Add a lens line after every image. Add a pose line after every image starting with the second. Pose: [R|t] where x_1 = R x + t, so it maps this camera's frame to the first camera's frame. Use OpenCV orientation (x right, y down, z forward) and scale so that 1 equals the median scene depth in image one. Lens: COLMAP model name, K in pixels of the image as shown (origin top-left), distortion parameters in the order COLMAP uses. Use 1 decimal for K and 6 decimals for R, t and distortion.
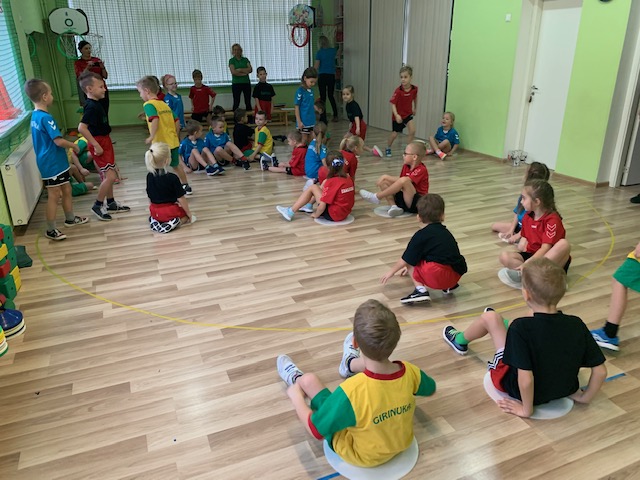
lens RADIAL K [[503.8, 0, 320.0], [0, 503.8, 240.0], [0, 0, 1]] dist [-0.010825, -0.004517]
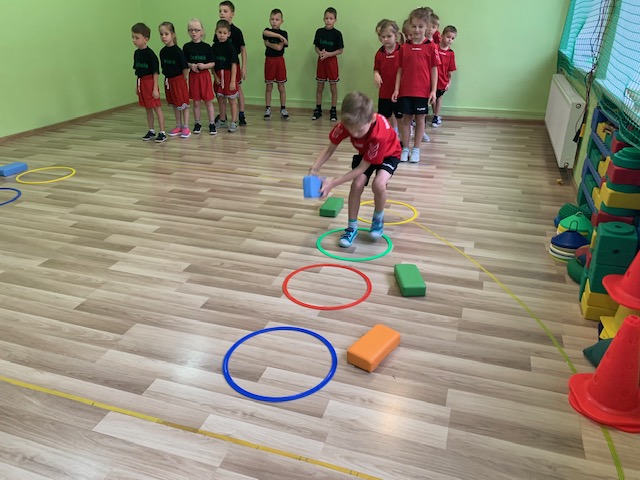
lens RADIAL K [[503.8, 0, 320.0], [0, 503.8, 240.0], [0, 0, 1]] dist [-0.010825, -0.004517]
pose [[-0.762657, -0.251209, 0.596028, -0.715793], [0.245534, 0.740077, 0.626099, -0.516260], [-0.598388, 0.623843, -0.502744, 1.517373]]
